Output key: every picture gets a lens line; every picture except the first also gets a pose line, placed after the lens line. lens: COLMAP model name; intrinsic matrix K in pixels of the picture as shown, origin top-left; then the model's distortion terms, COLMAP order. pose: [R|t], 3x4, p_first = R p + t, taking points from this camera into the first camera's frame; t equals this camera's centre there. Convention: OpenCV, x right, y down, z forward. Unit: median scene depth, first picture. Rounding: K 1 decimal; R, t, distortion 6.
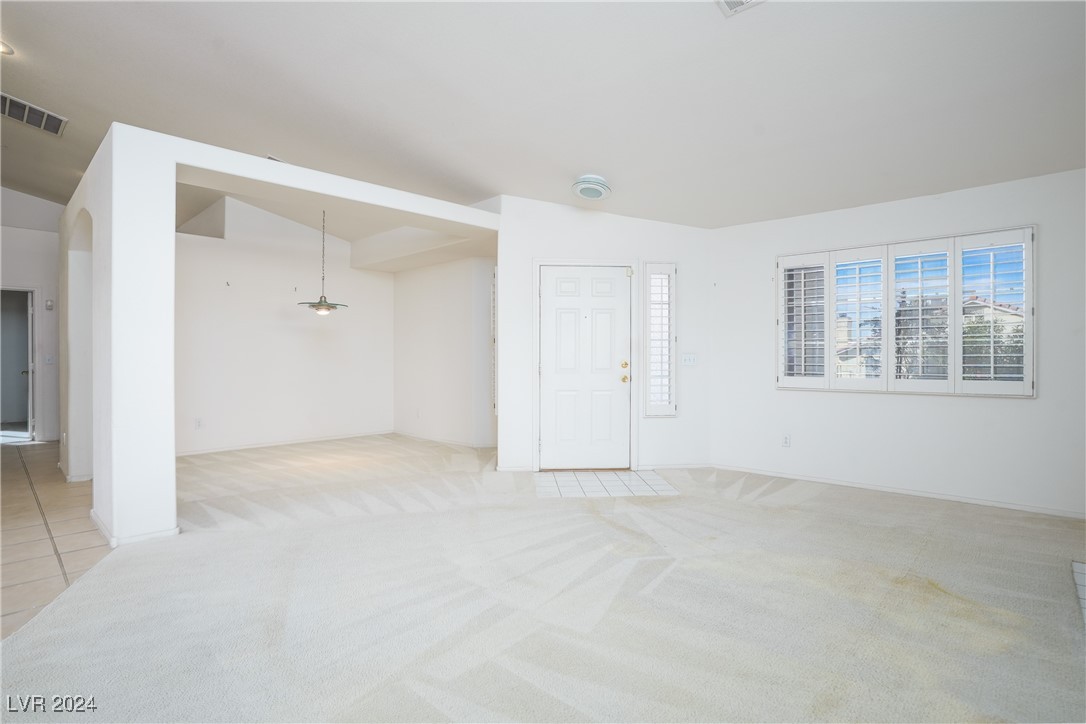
lens RADIAL K [[534.6, 0, 529.3], [0, 534.6, 354.6], [0, 0, 1]] dist [0.000577, 0.000928]
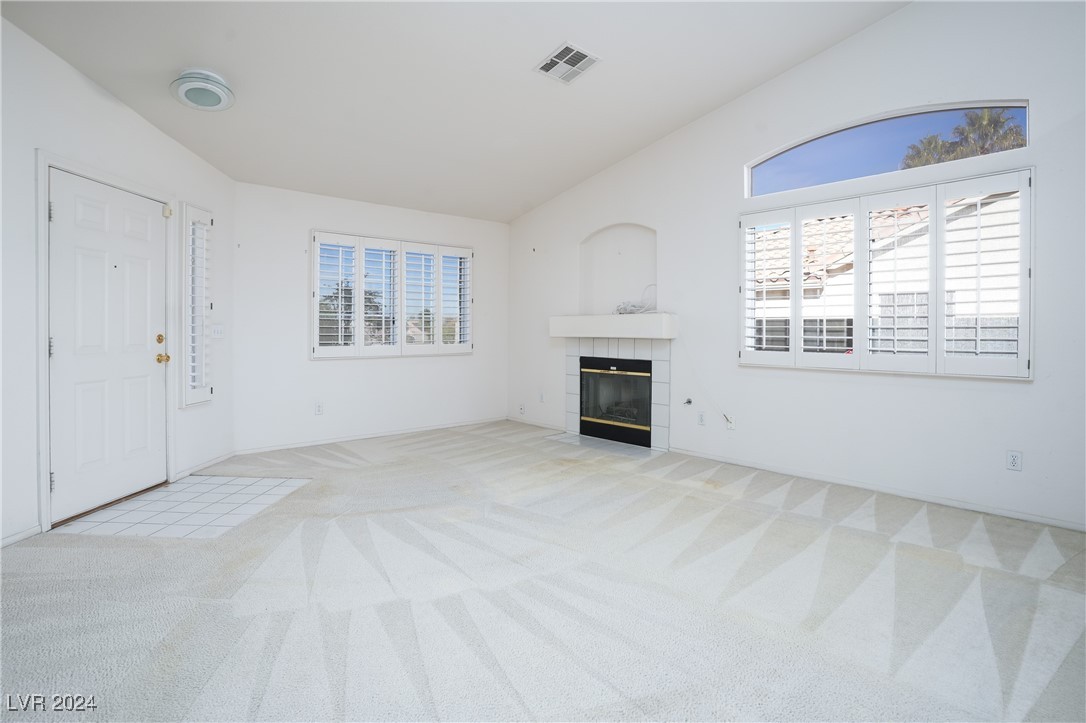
lens RADIAL K [[557.4, 0, 541.4], [0, 557.4, 332.6], [0, 0, 1]] dist [-0.000277, 0.000328]
pose [[0.133418, -0.006793, 0.991037, -0.489820], [-0.008319, 0.999934, 0.007974, 0.001034], [-0.991025, -0.009308, 0.133353, 0.399374]]
